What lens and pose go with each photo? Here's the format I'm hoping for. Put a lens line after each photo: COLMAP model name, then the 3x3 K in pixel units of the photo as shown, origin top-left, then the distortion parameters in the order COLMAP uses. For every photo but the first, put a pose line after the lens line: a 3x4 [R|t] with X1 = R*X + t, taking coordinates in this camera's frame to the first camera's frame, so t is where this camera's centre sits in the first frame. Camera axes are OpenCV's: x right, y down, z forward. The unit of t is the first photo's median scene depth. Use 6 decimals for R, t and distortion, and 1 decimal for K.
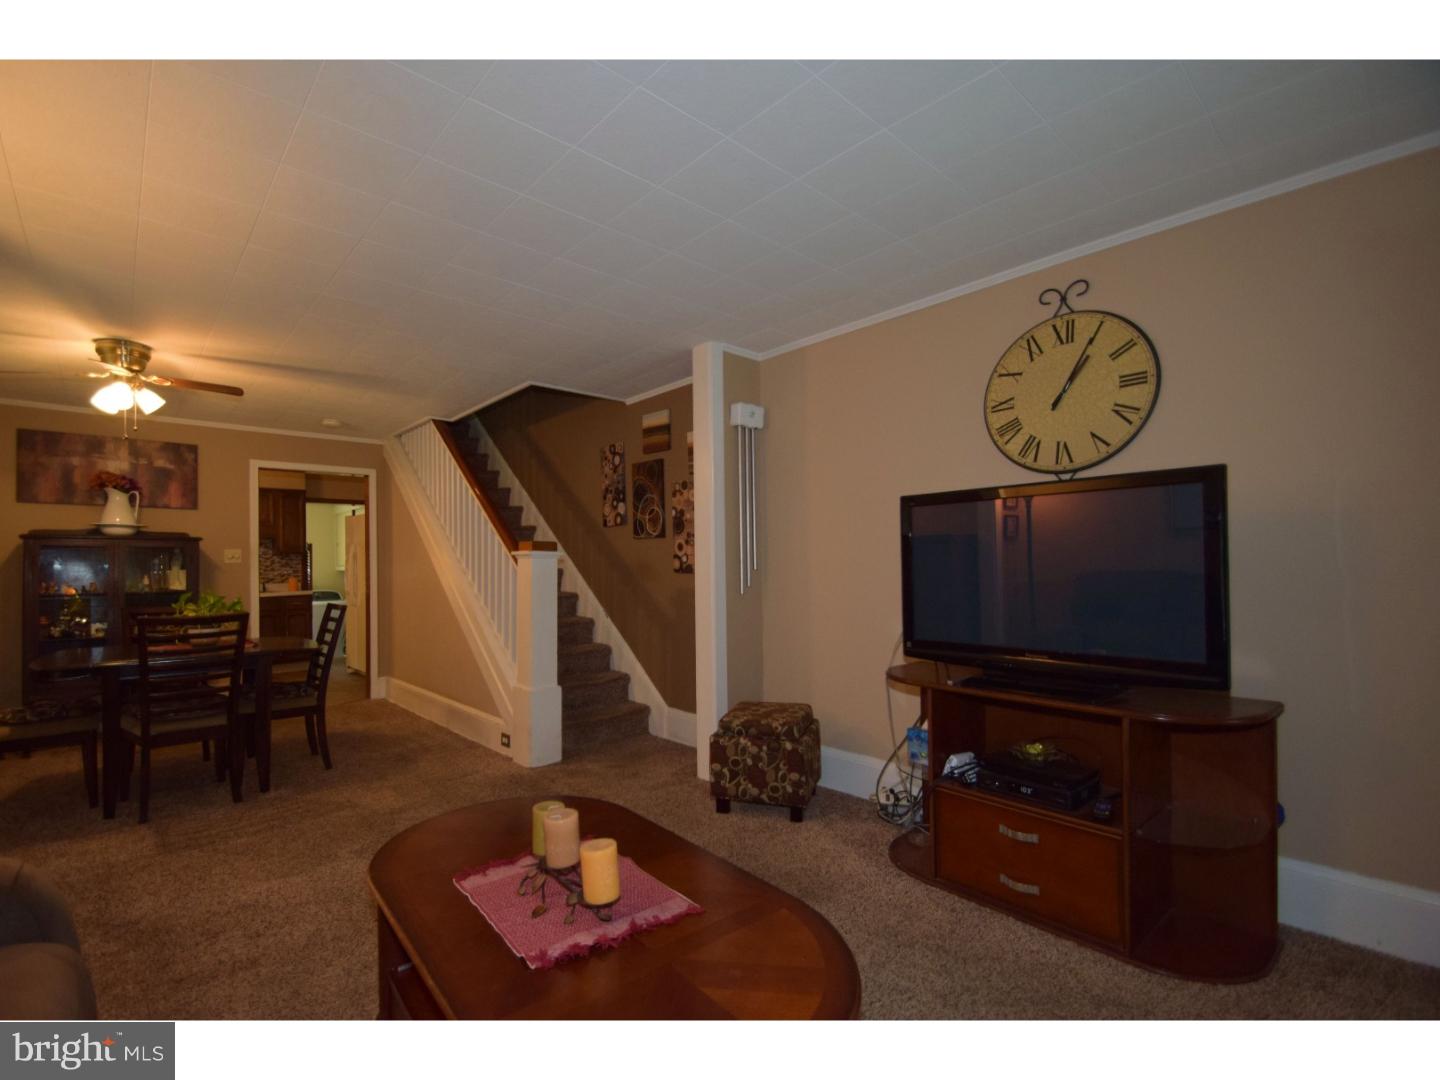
lens RADIAL K [[636.7, 0, 689.5], [0, 636.7, 563.2], [0, 0, 1]] dist [-0.000711, -0.010205]
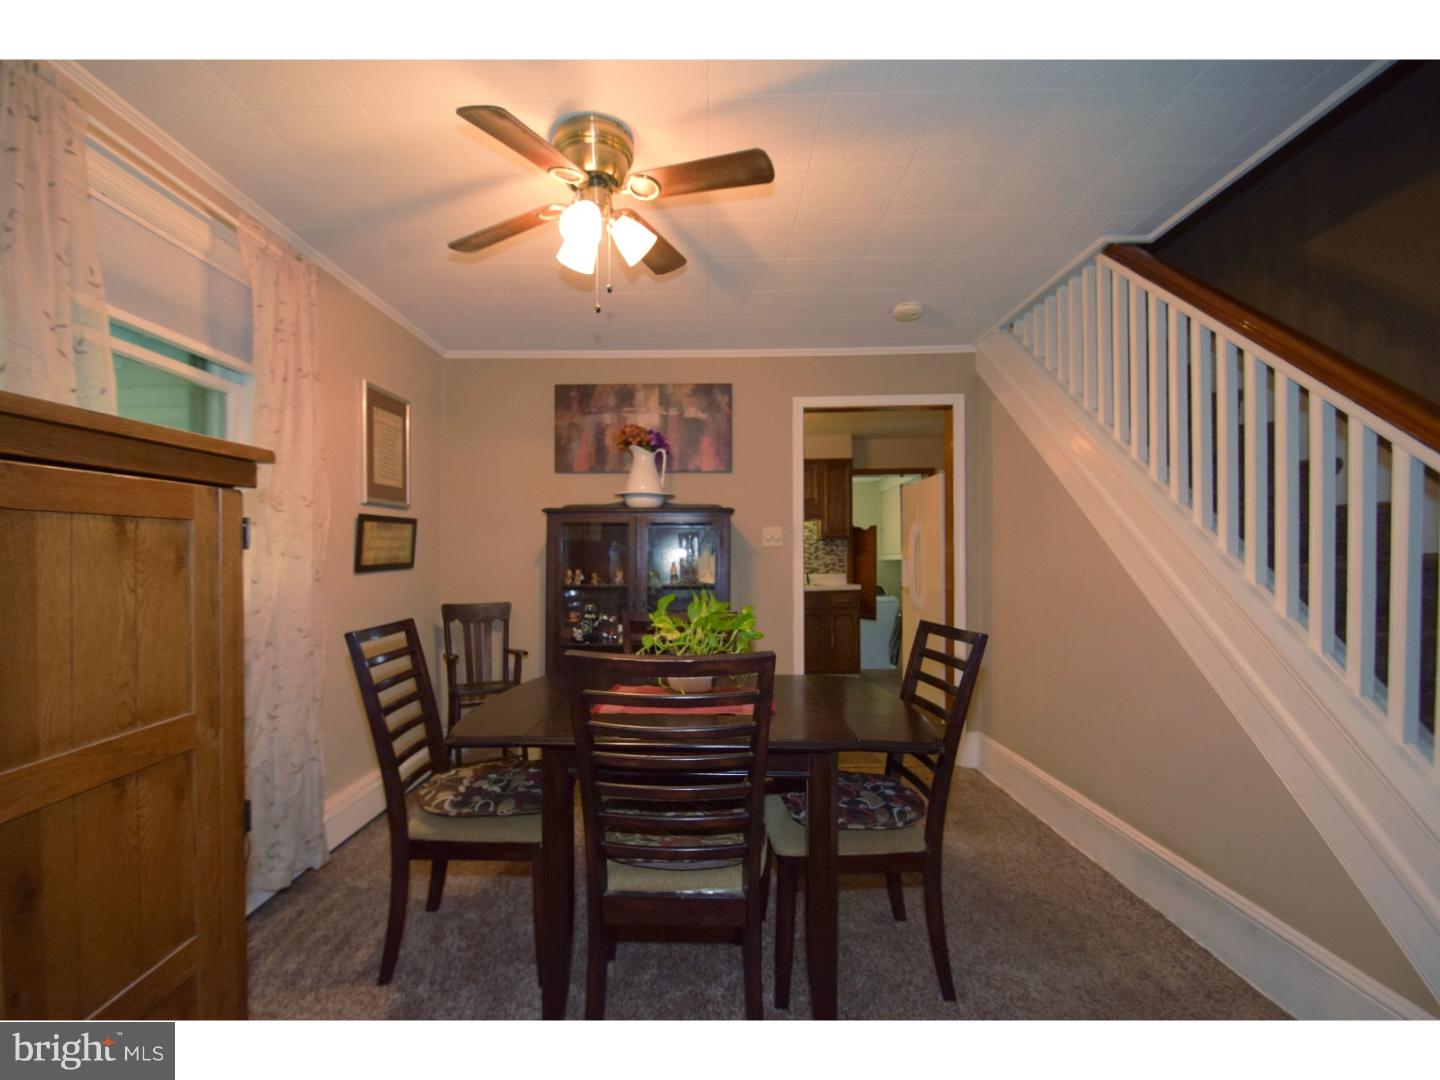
lens RADIAL K [[664.5, 0, 683.4], [0, 664.5, 564.7], [0, 0, 1]] dist [0.000528, -0.014615]
pose [[0.716576, 0.009610, -0.697443, -0.307108], [0.001454, 0.999882, 0.015271, 0.010007], [0.697507, -0.011957, 0.716478, 0.448479]]
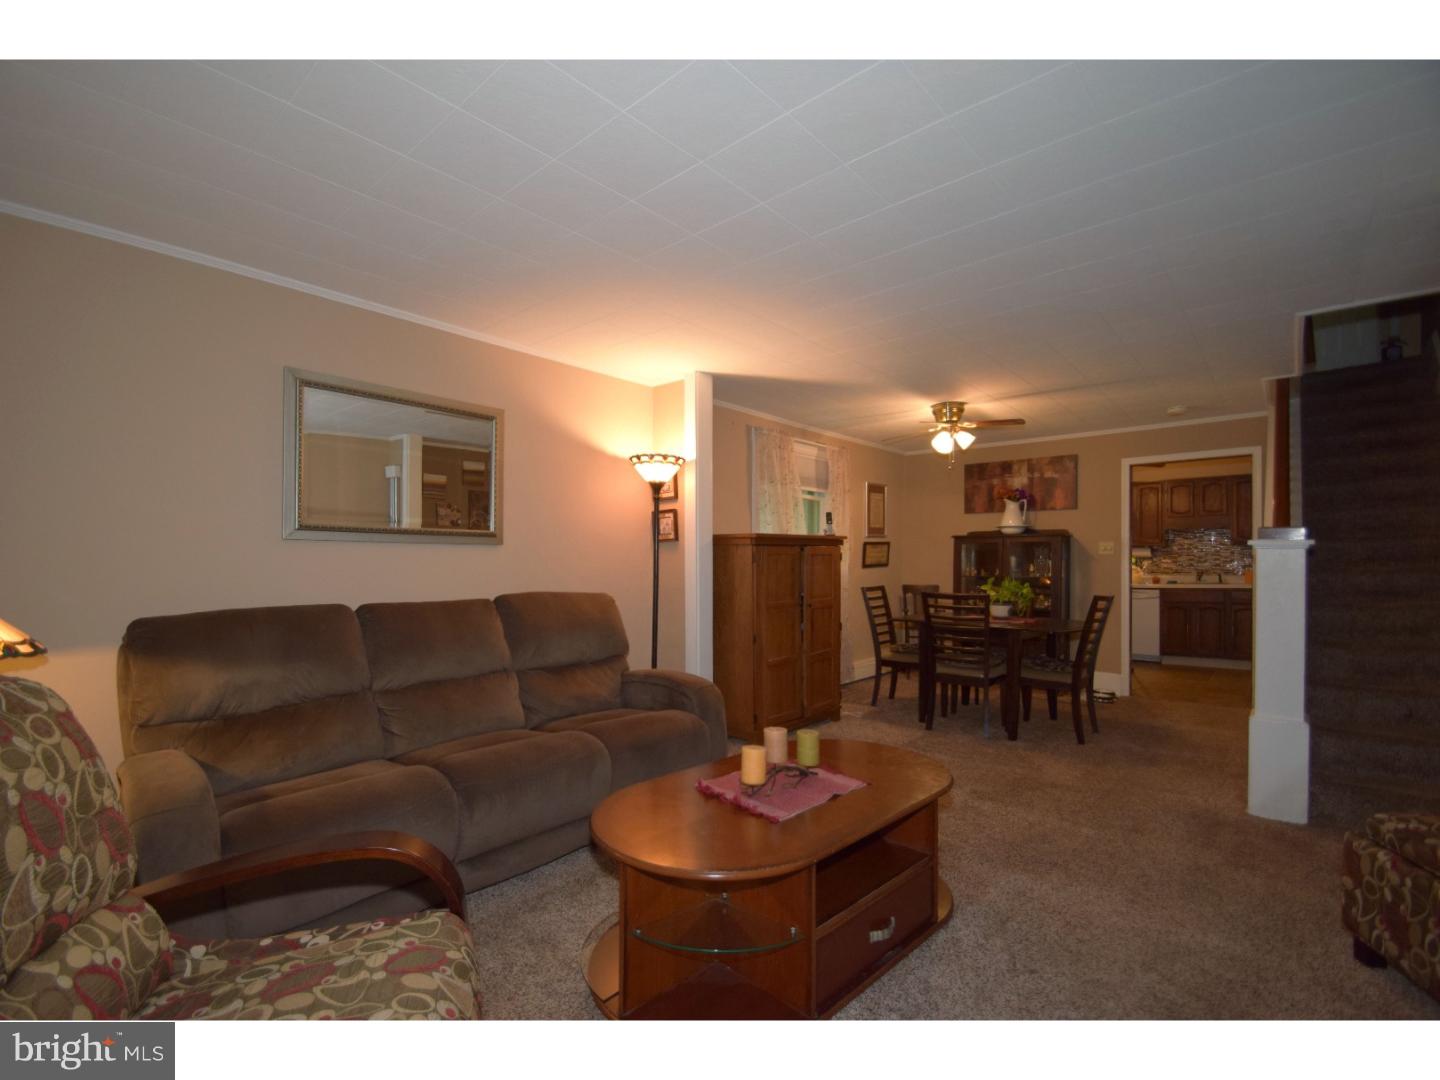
lens RADIAL K [[658.5, 0, 708.2], [0, 658.5, 558.6], [0, 0, 1]] dist [-0.001376, -0.000754]
pose [[0.121948, 0.007588, -0.992508, 0.385021], [0.004311, 0.999957, 0.008175, -0.005951], [0.992527, -0.005275, 0.121910, 0.184544]]
